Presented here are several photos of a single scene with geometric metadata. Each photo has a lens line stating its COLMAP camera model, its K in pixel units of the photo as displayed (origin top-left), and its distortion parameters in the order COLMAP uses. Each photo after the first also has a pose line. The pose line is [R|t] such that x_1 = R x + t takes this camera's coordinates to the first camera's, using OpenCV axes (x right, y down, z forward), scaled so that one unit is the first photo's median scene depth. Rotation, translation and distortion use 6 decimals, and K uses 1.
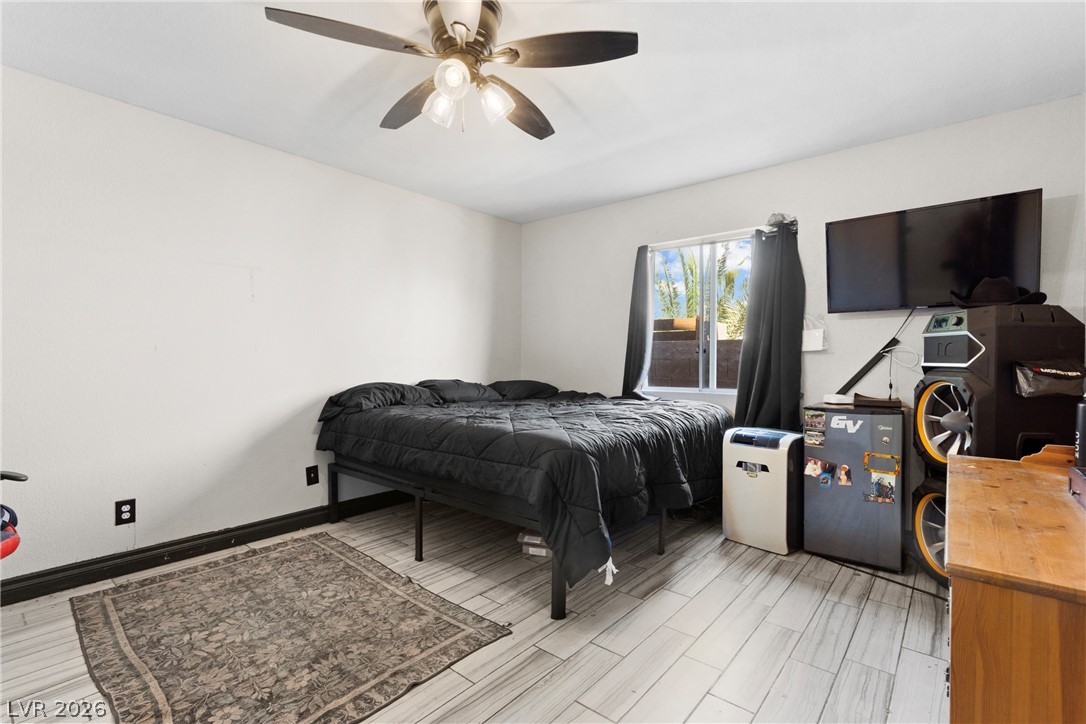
lens RADIAL K [[489.2, 0, 548.3], [0, 489.2, 363.5], [0, 0, 1]] dist [0.009651, -0.000612]
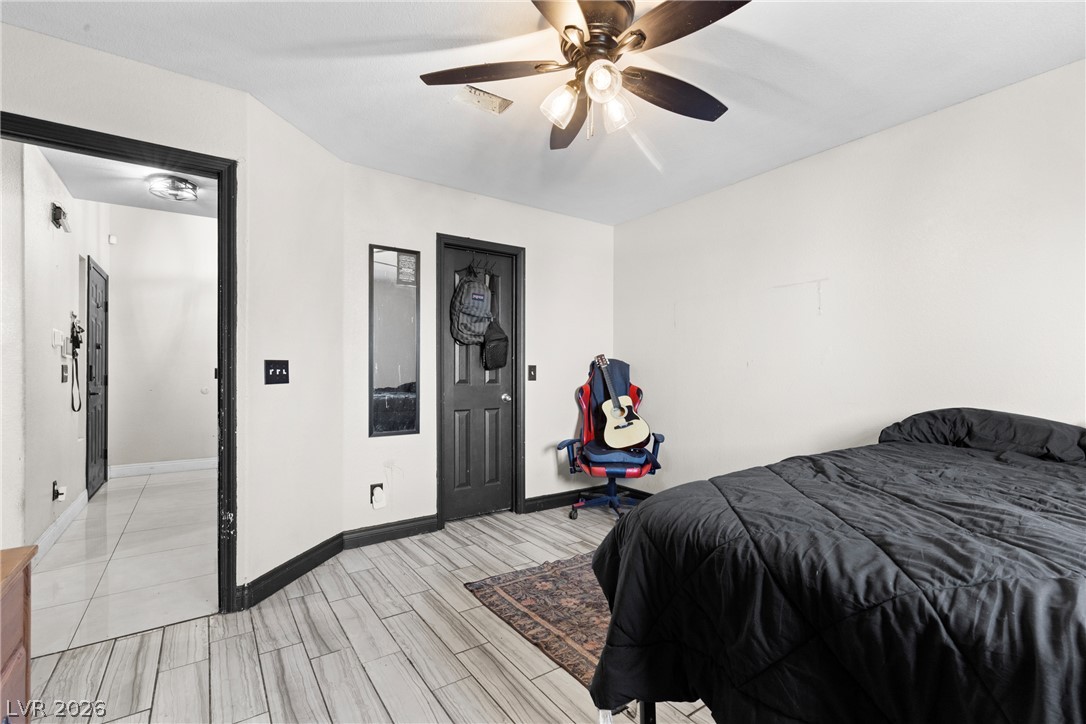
lens RADIAL K [[489.2, 0, 548.3], [0, 489.2, 363.5], [0, 0, 1]] dist [0.009651, -0.000612]
pose [[-0.261049, -0.020156, -0.965115, 0.555560], [-0.012907, 0.999765, -0.017388, -0.005995], [0.965239, 0.007918, -0.261248, 0.834206]]
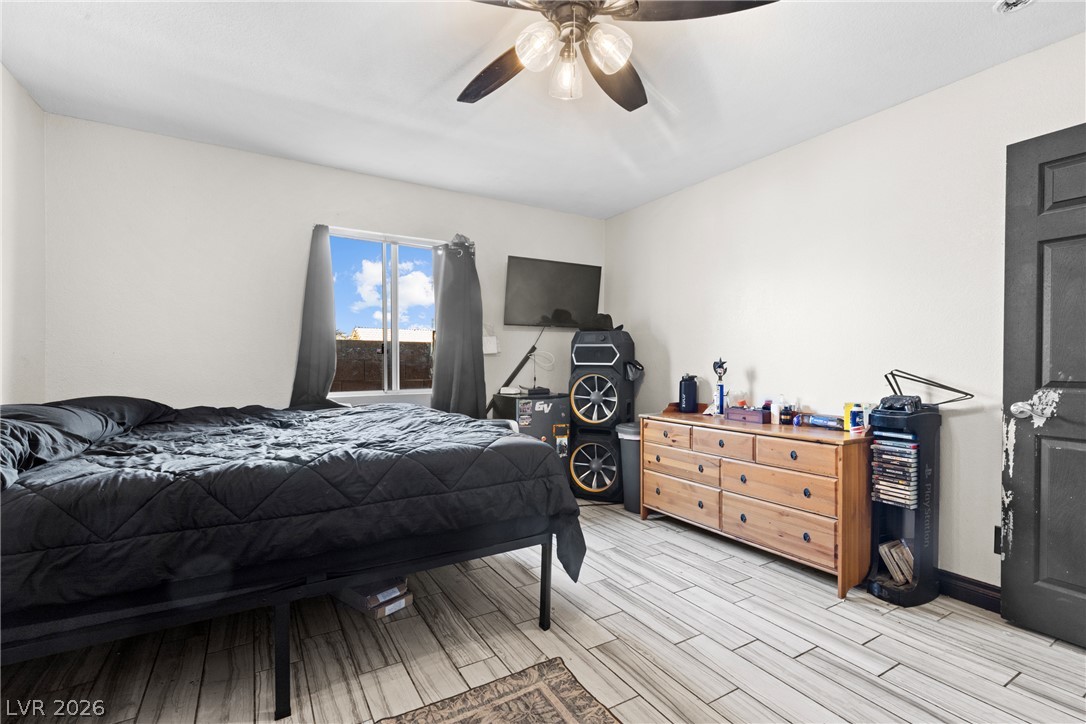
lens RADIAL K [[489.2, 0, 548.3], [0, 489.2, 363.5], [0, 0, 1]] dist [0.009651, -0.000612]
pose [[0.337079, -0.004786, 0.941464, -0.713082], [0.008224, 0.999964, 0.002139, -0.002820], [-0.941440, 0.007021, 0.337106, 0.534491]]
